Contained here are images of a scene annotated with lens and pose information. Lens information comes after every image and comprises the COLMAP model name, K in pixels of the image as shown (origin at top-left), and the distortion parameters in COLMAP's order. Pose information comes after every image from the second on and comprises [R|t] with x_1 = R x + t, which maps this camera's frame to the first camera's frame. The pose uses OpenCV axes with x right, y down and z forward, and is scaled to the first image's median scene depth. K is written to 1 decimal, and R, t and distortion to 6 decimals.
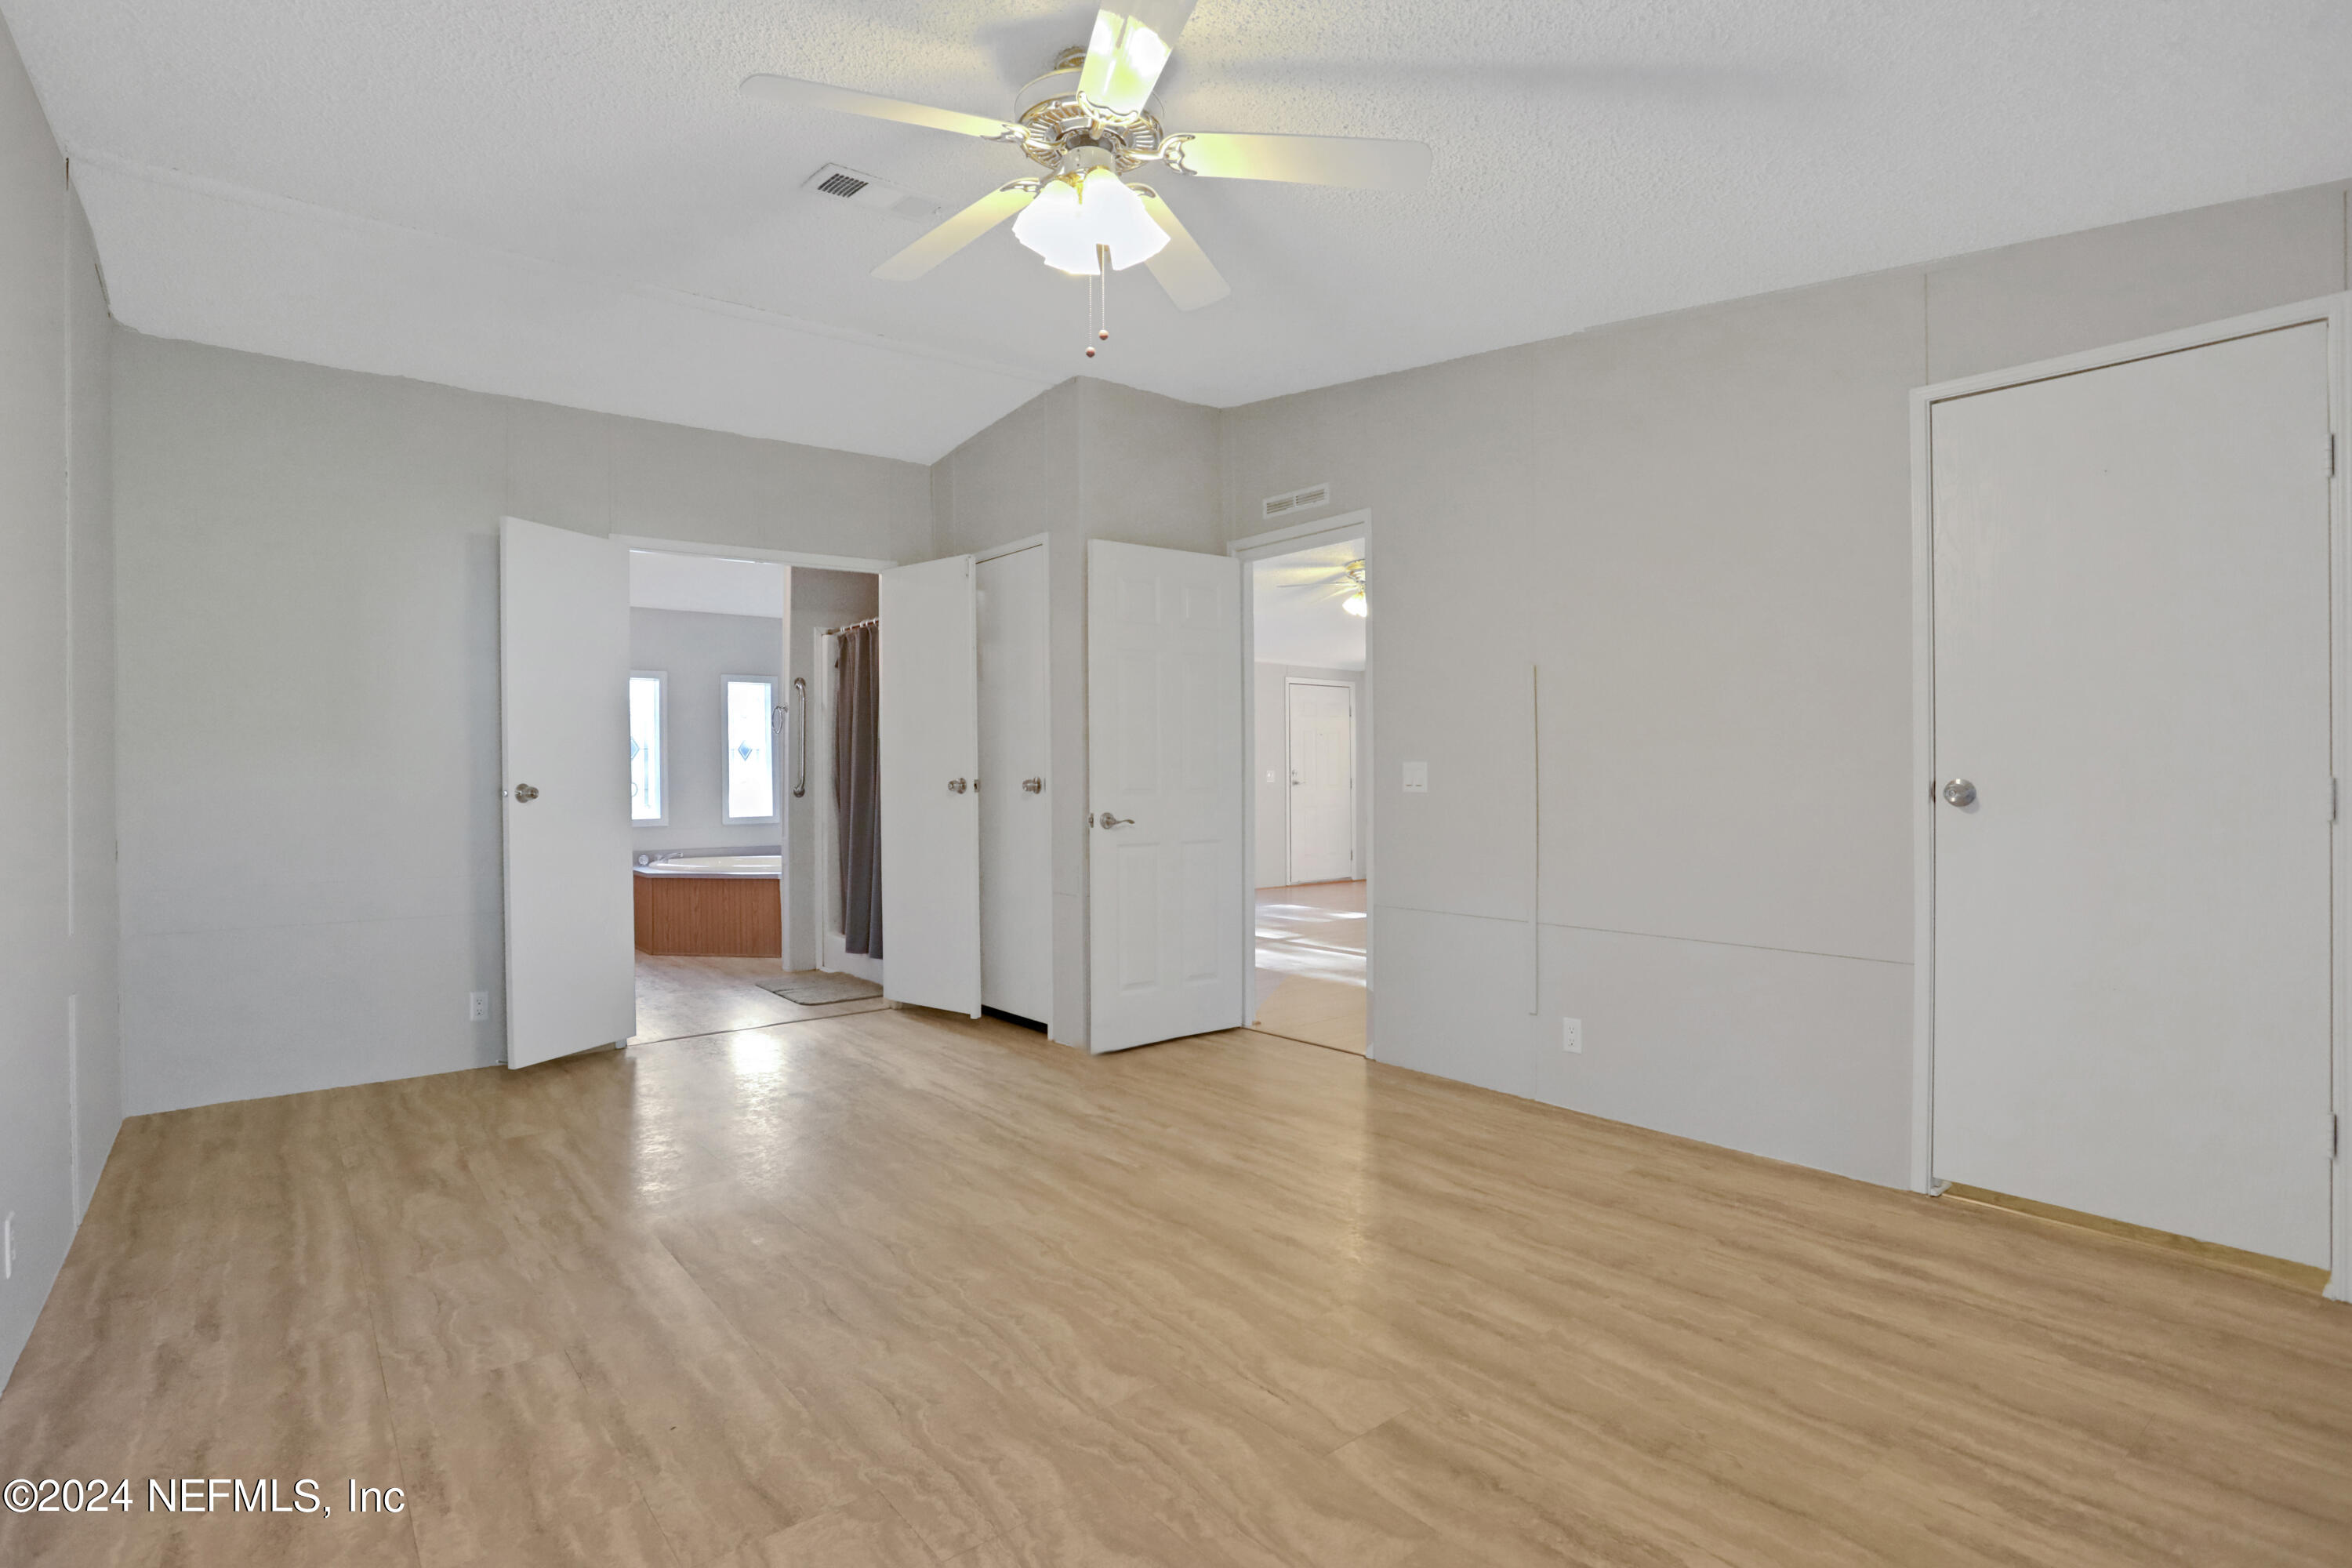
lens RADIAL K [[1179.6, 0, 1183.2], [0, 1179.6, 788.6], [0, 0, 1]] dist [-0.068961, 0.042918]
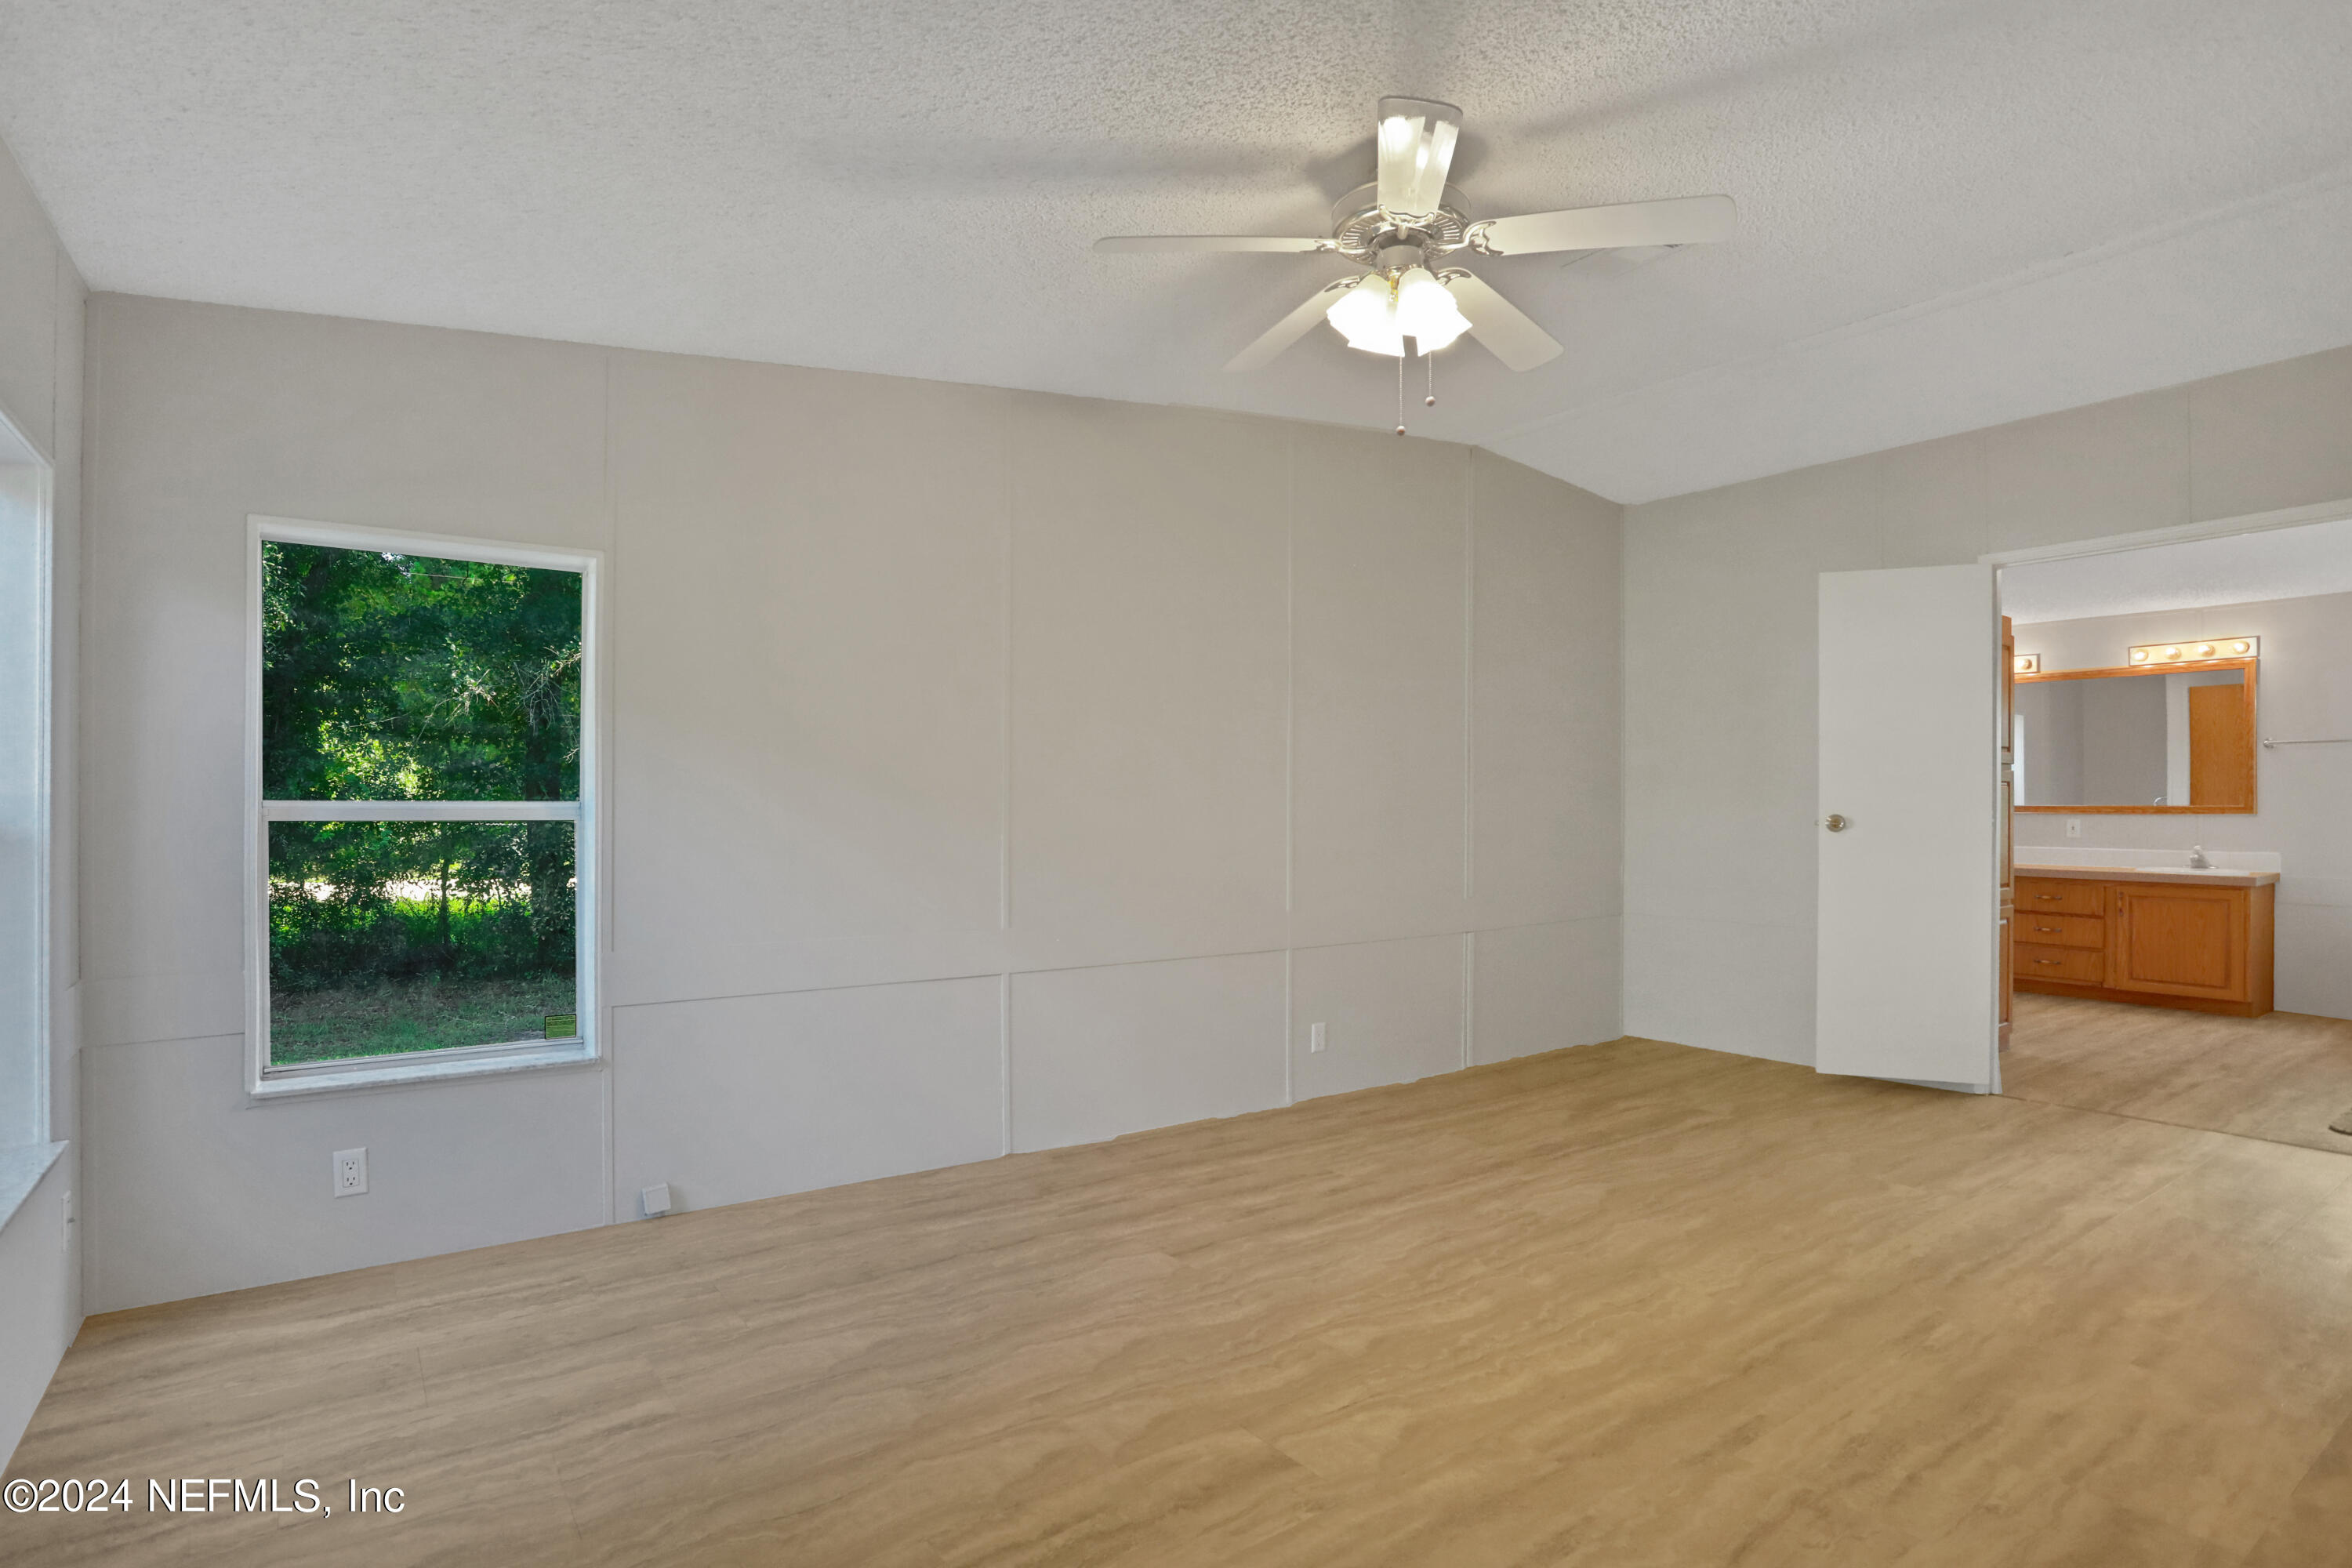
lens RADIAL K [[1179.6, 0, 1183.2], [0, 1179.6, 788.6], [0, 0, 1]] dist [-0.068961, 0.042918]
pose [[-0.040212, -0.011661, -0.999123, 0.990194], [-0.018202, 0.999775, -0.010936, -0.010287], [0.999025, 0.017746, -0.040415, 0.791755]]
